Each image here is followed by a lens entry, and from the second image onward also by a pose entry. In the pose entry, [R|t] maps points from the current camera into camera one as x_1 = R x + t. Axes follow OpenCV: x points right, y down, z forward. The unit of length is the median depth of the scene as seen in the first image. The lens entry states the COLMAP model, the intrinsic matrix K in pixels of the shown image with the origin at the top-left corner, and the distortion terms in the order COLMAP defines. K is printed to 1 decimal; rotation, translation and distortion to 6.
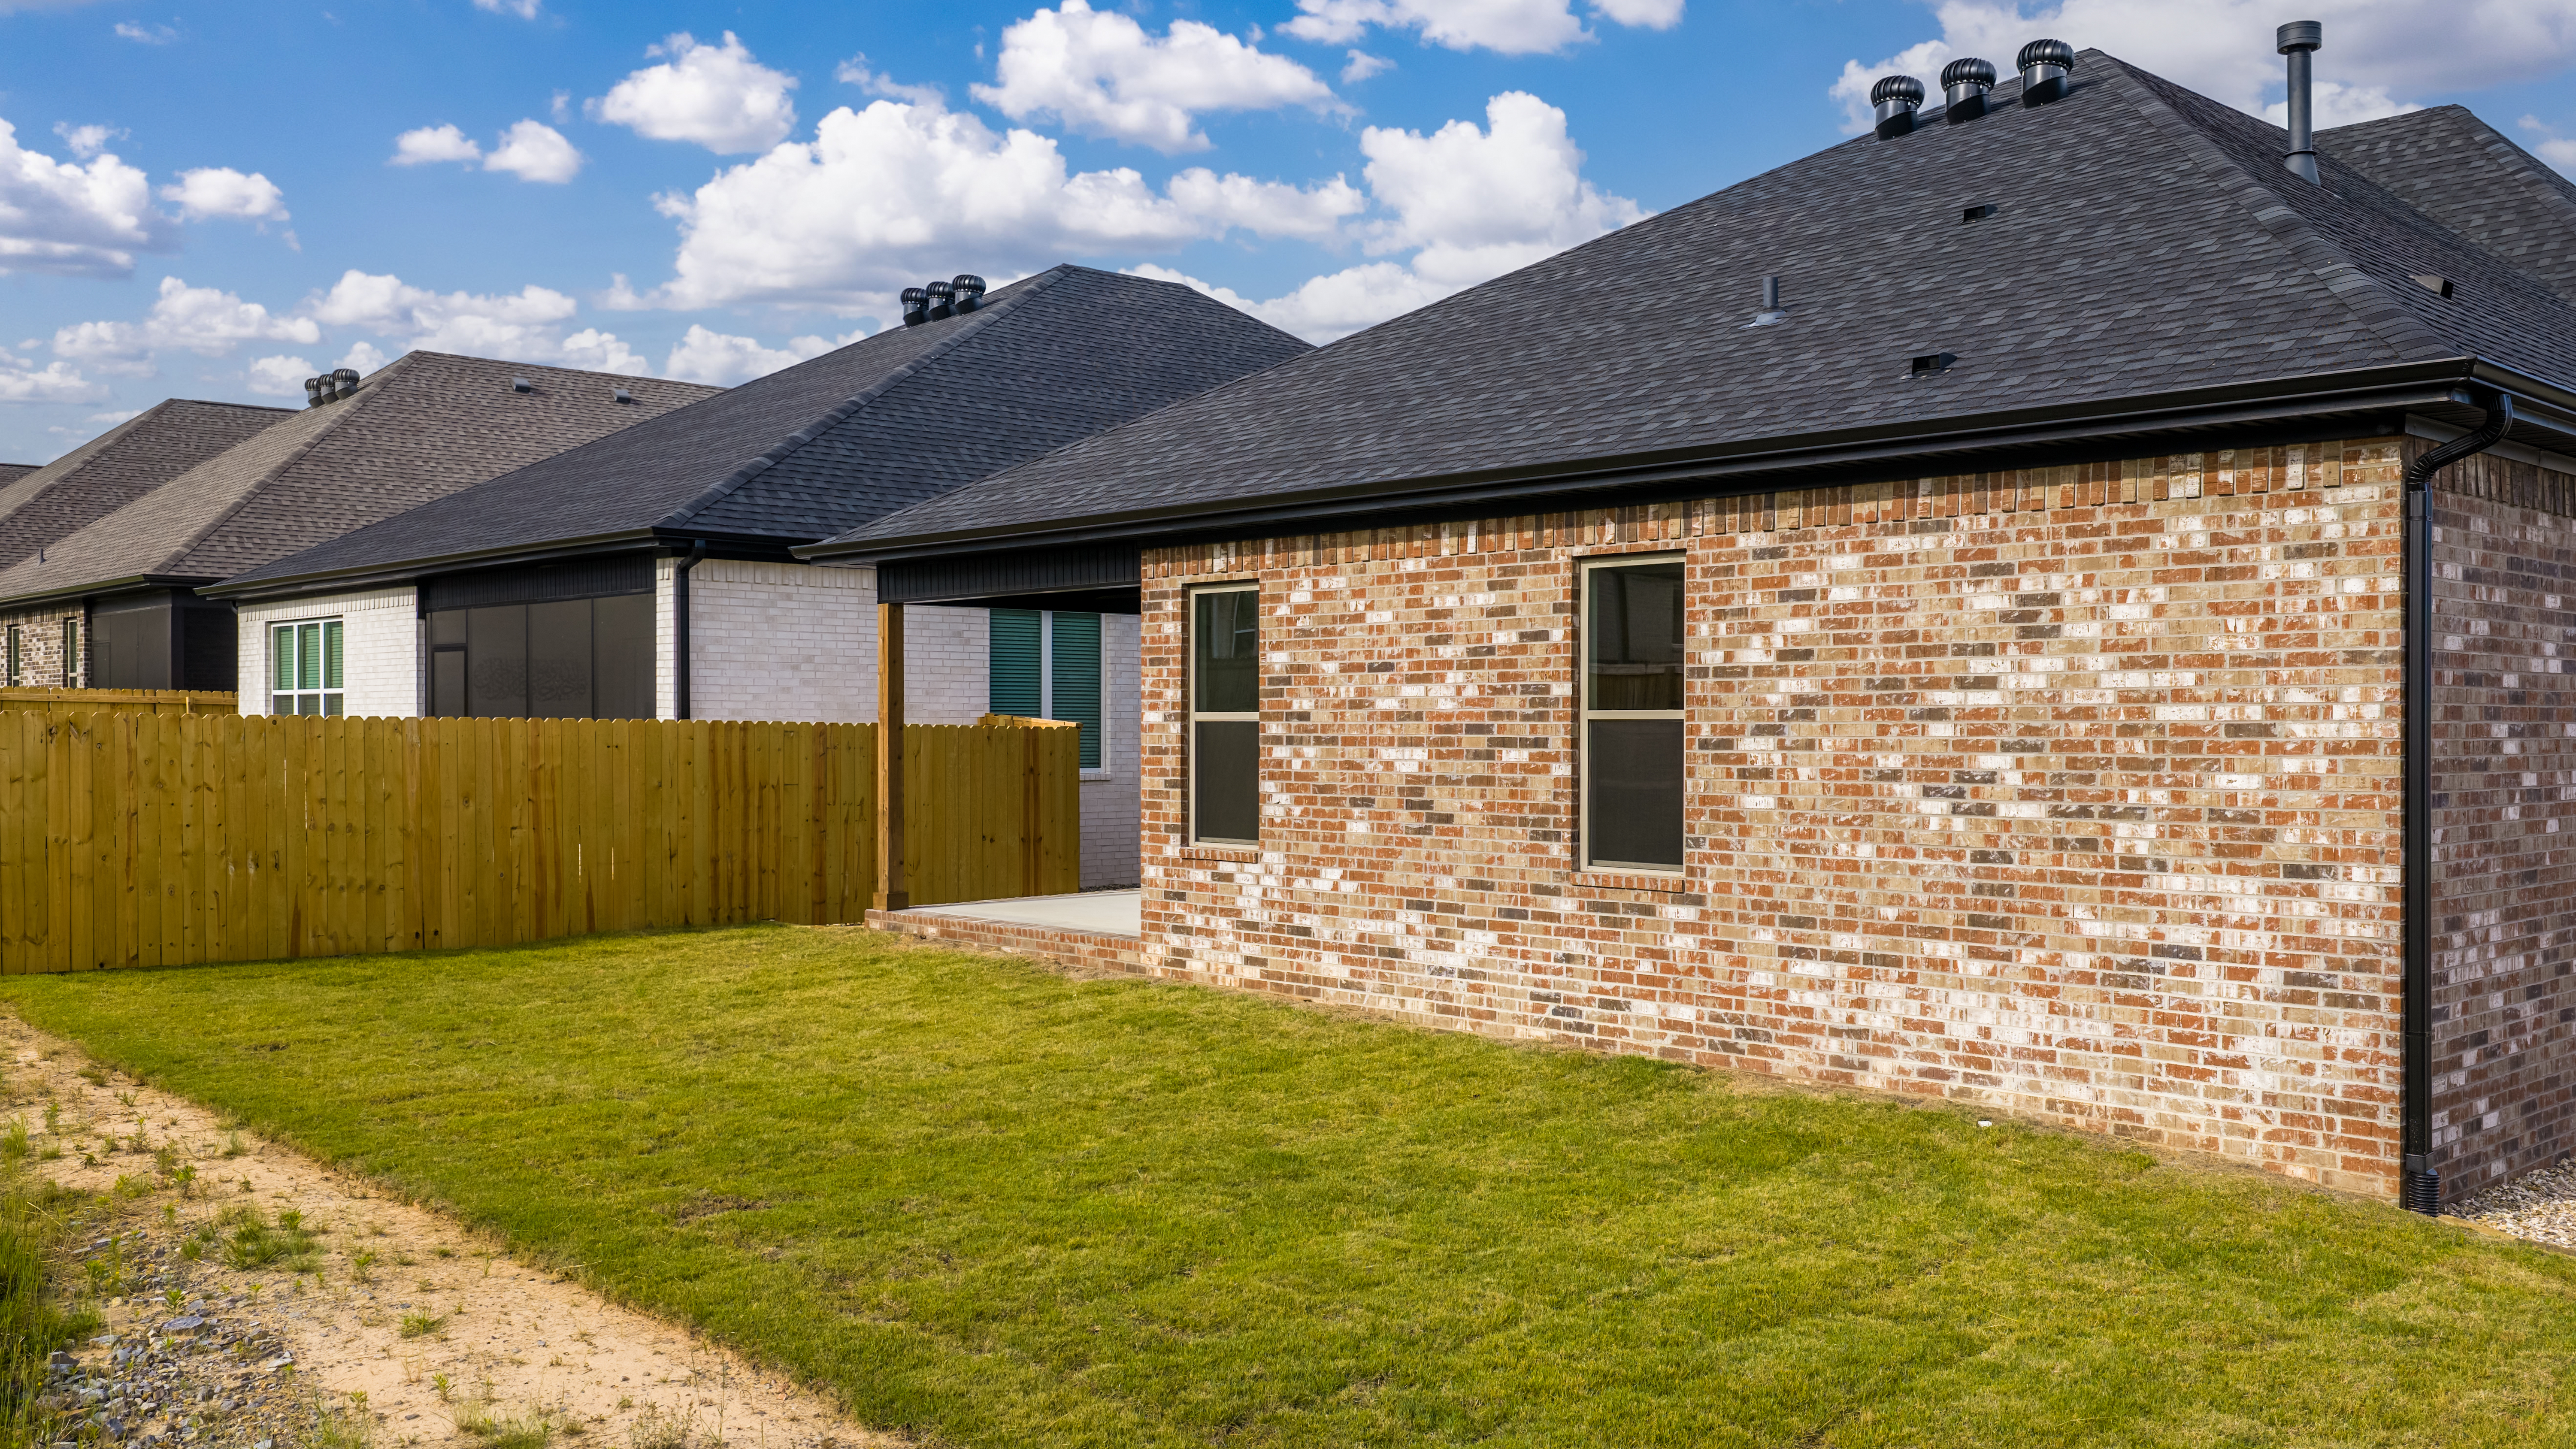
lens RADIAL K [[2165.6, 0, 1294.7], [0, 2165.6, 729.0], [0, 0, 1]] dist [0.023954, -0.048274]
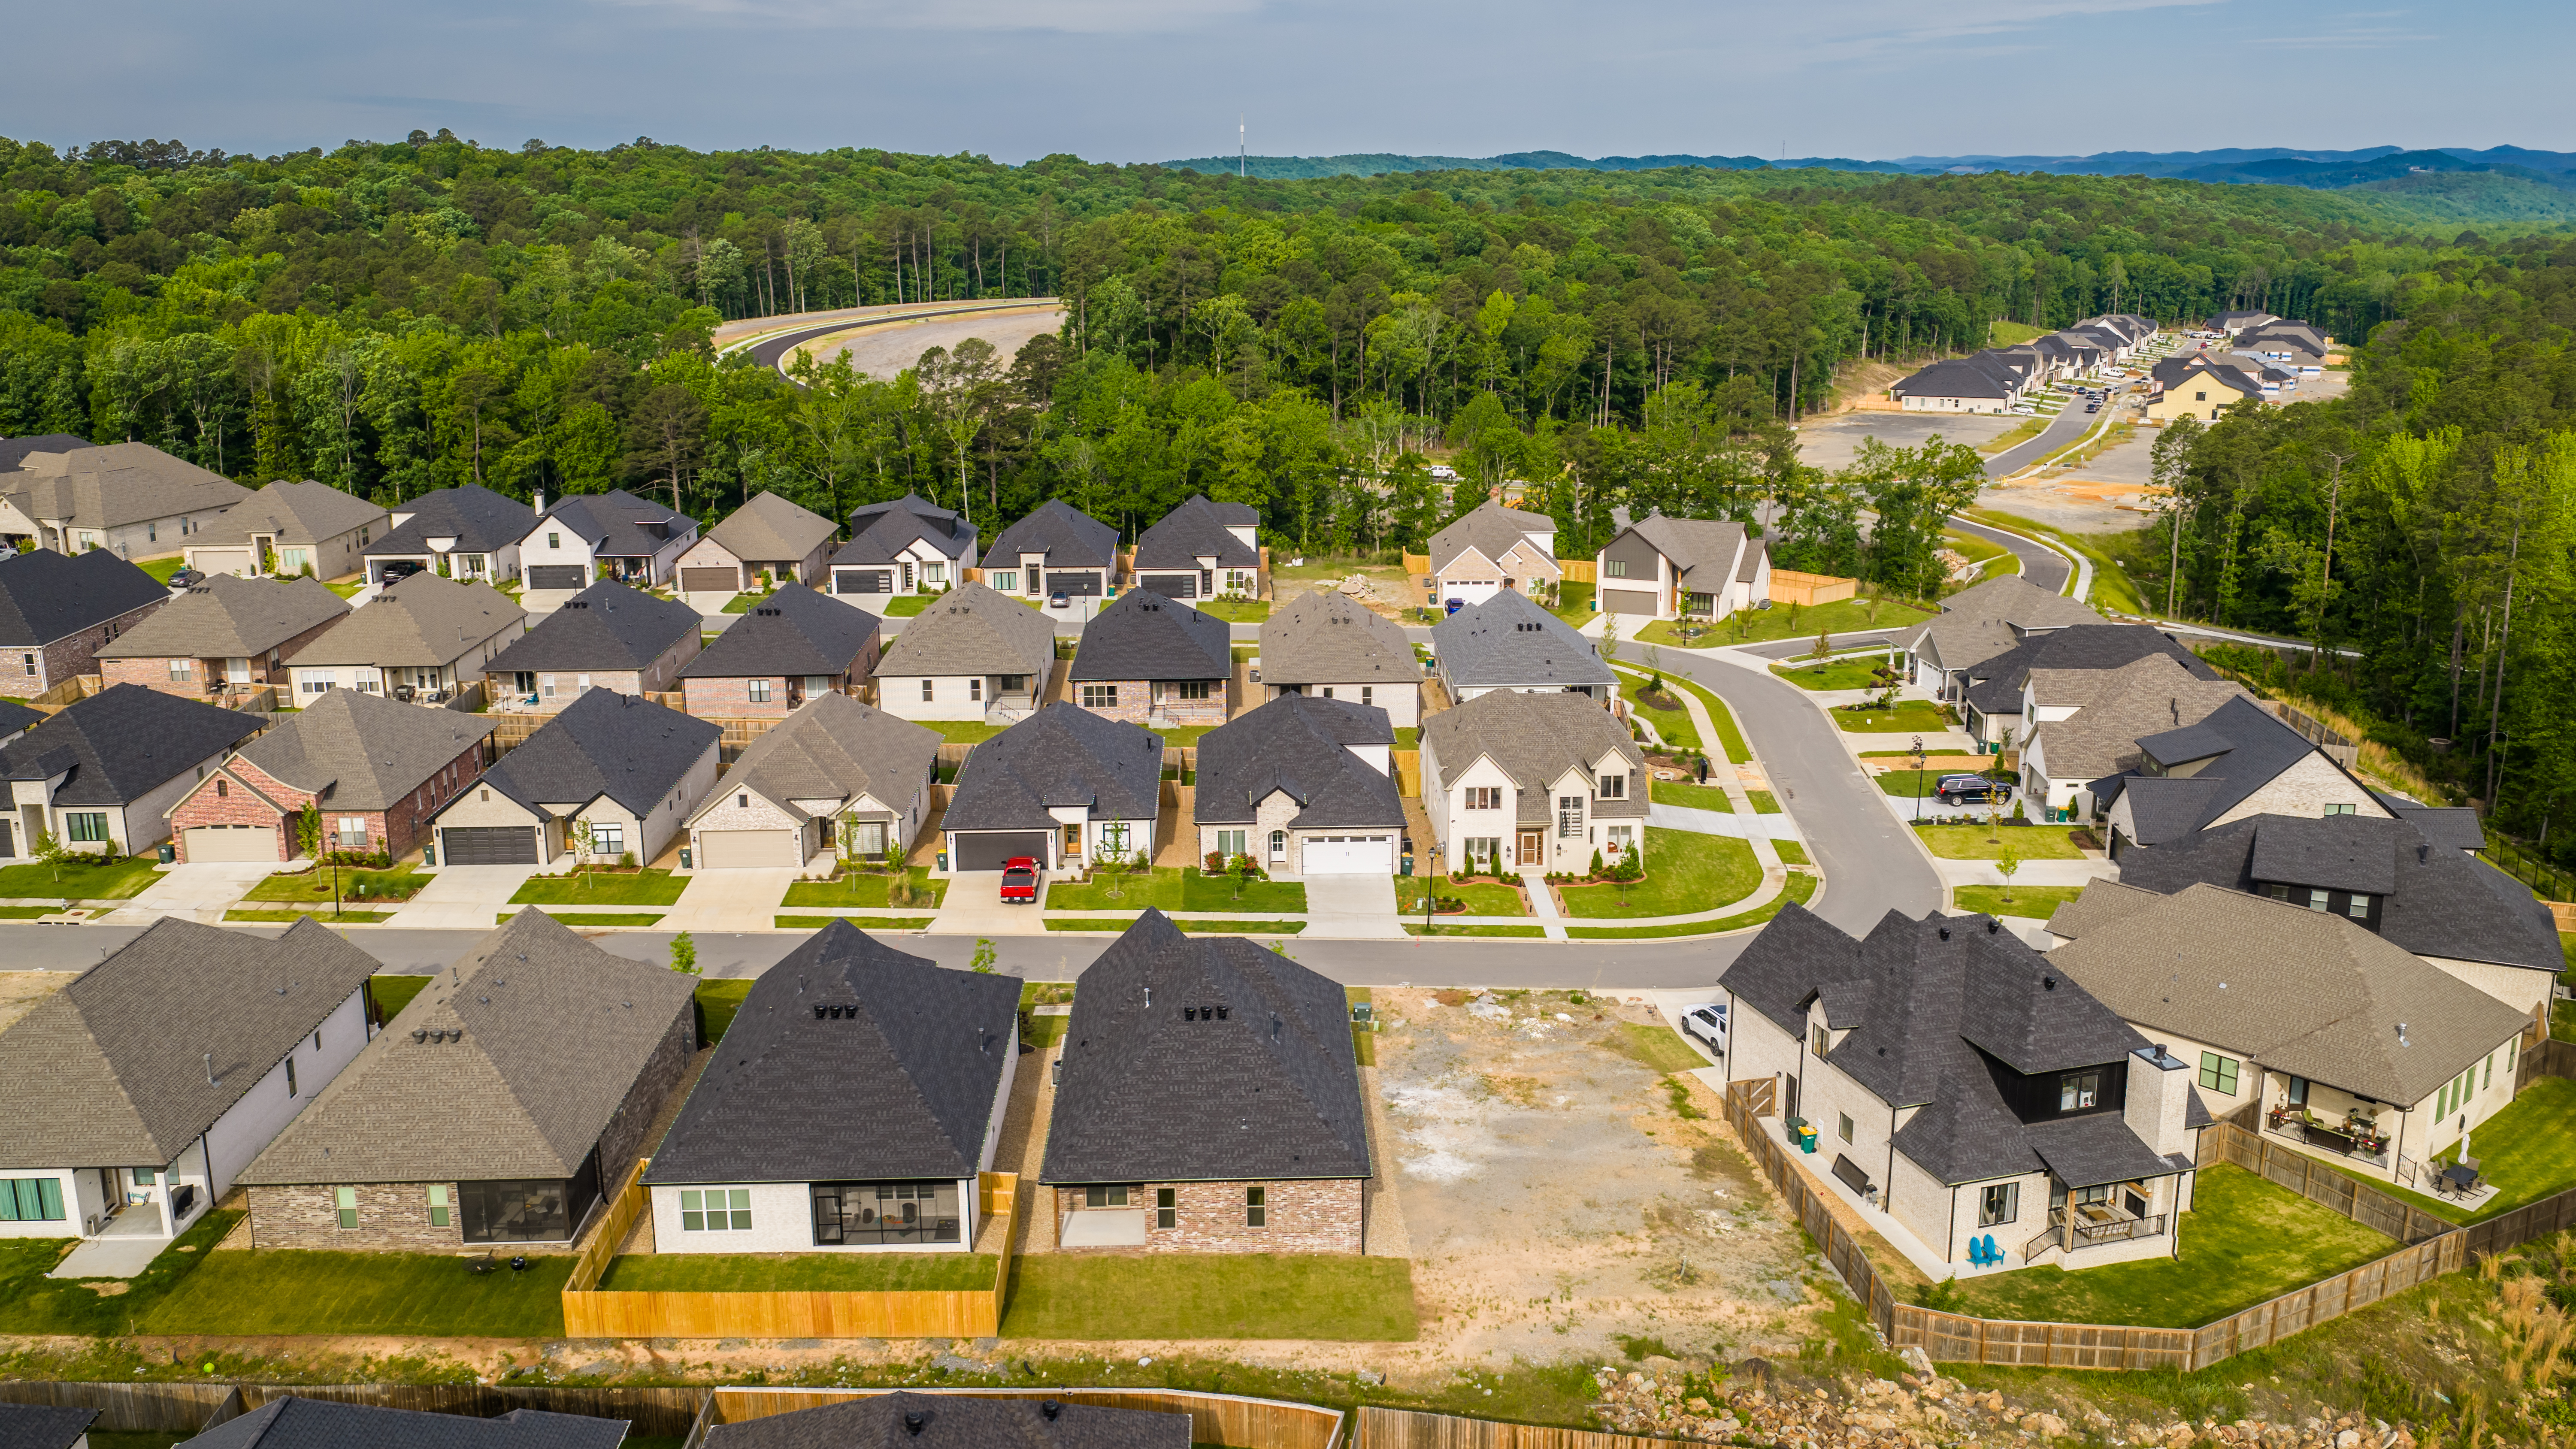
lens RADIAL K [[2165.6, 0, 1285.9], [0, 2165.6, 726.9], [0, 0, 1]] dist [0.023954, -0.048274]
pose [[0.667836, -0.189431, 0.719799, -4.607551], [0.006494, 0.968517, 0.248862, -3.310105], [-0.744280, -0.161525, 0.648041, -3.403907]]
